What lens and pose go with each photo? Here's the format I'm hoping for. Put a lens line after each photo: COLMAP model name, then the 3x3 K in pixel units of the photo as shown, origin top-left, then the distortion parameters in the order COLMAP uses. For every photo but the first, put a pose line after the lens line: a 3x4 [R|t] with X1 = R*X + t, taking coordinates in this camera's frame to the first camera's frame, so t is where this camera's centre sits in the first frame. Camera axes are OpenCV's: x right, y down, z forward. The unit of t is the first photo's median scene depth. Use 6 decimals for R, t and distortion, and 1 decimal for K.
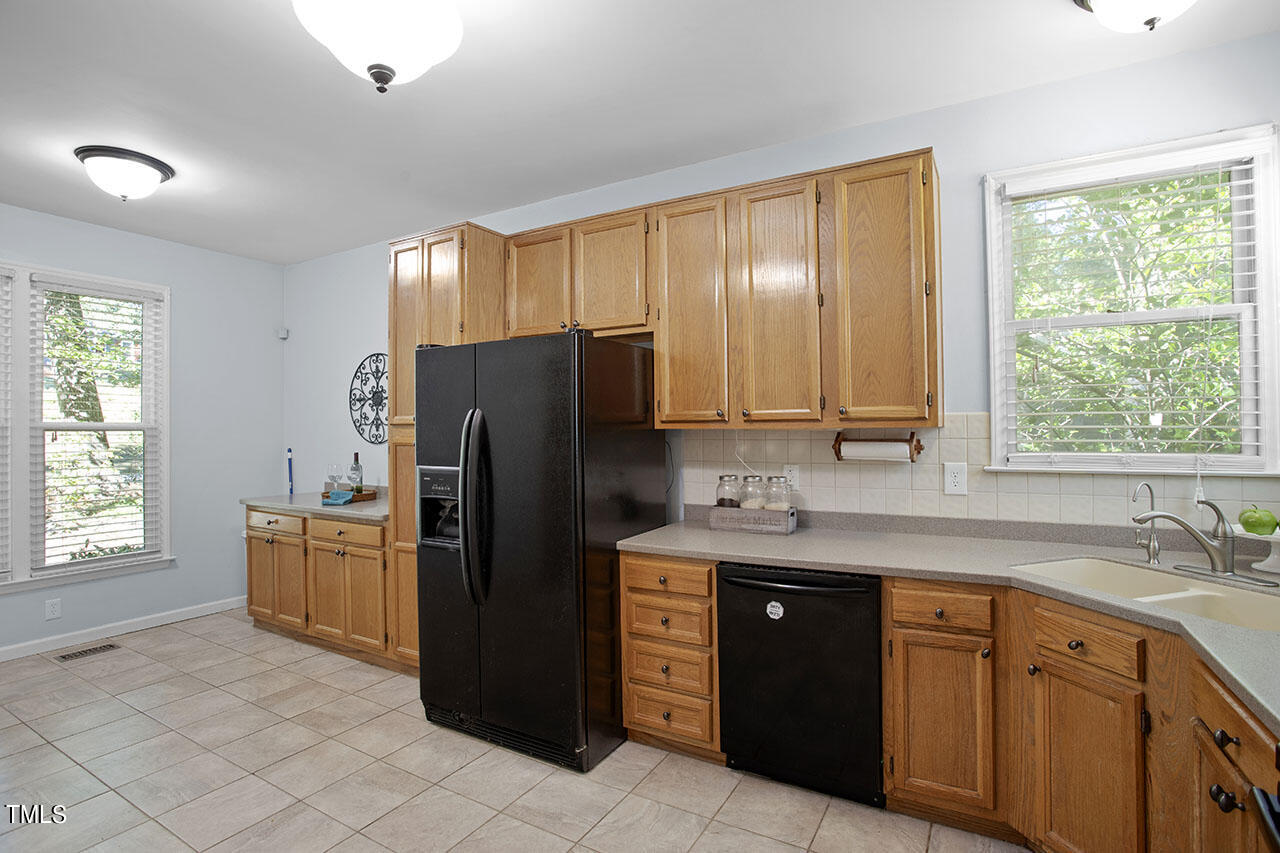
lens RADIAL K [[628.5, 0, 638.6], [0, 628.5, 422.3], [0, 0, 1]] dist [-0.042839, 0.002175]
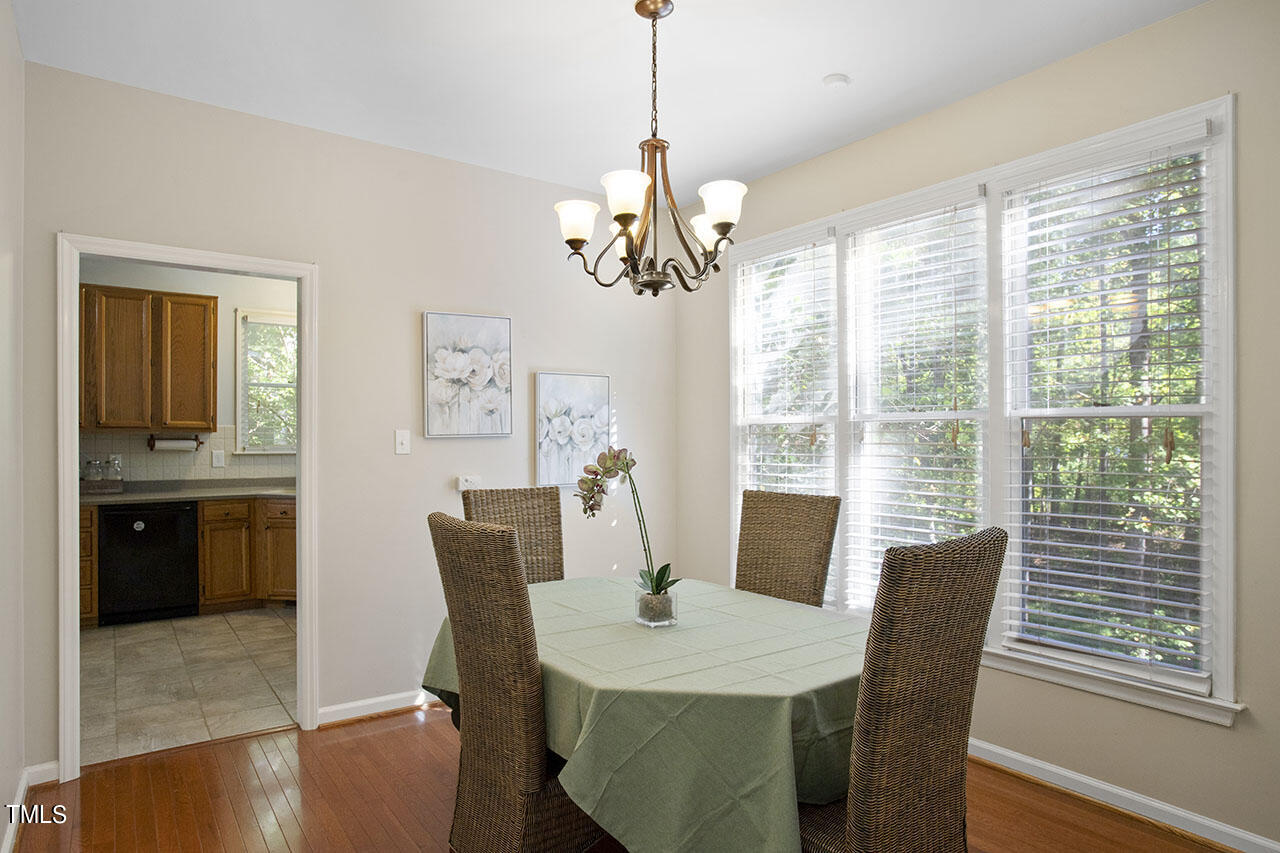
lens RADIAL K [[775.2, 0, 637.1], [0, 775.2, 437.2], [0, 0, 1]] dist [-0.006670, 0.000061]
pose [[0.423823, 0.010874, 0.905680, -1.262530], [-0.014433, 0.999882, -0.005251, 0.017431], [-0.905630, -0.010846, 0.423929, -1.363846]]
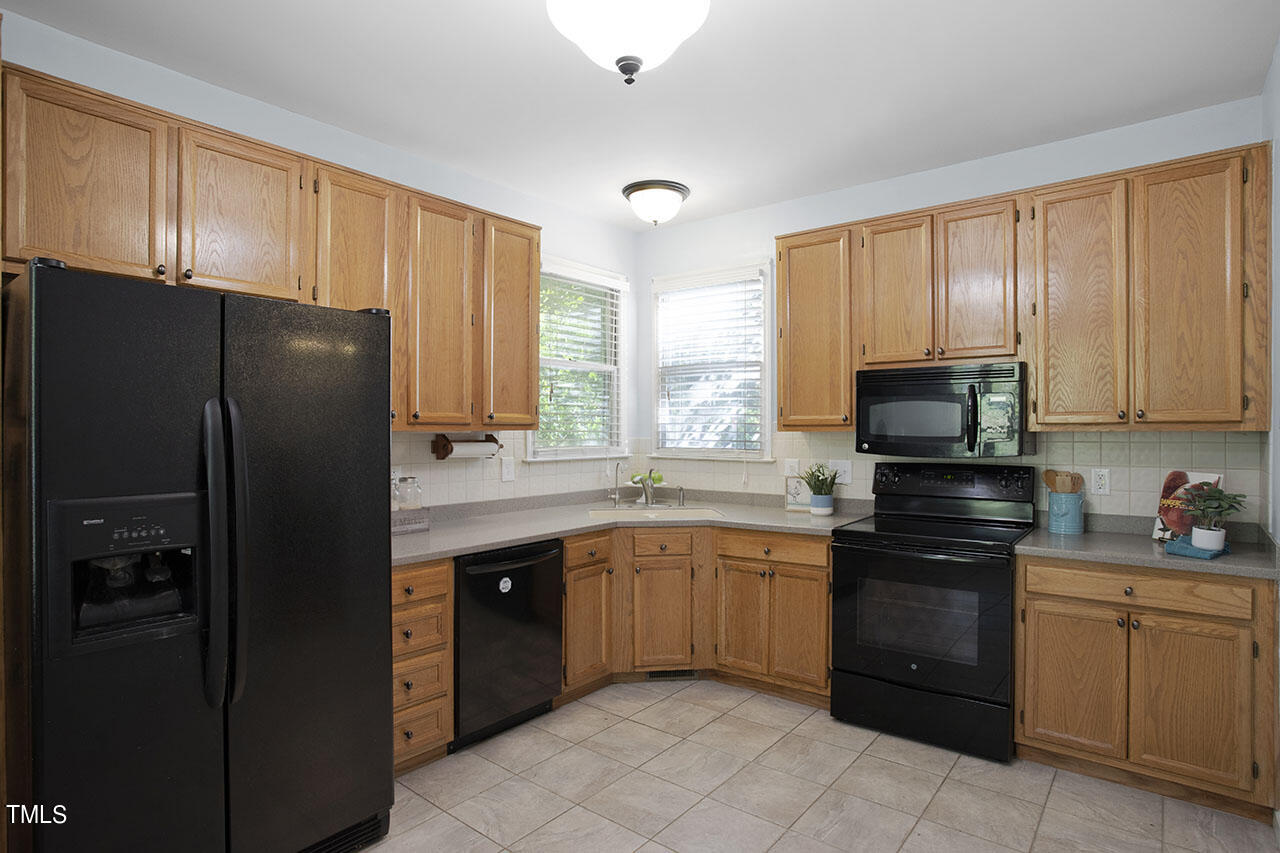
lens RADIAL K [[683.6, 0, 641.3], [0, 683.6, 432.6], [0, 0, 1]] dist [-0.051796, -0.000155]
pose [[0.145936, 0.006104, 0.989275, -0.990193], [-0.009419, 0.999944, -0.004781, 0.018088], [-0.989249, -0.008620, 0.145986, 0.552382]]
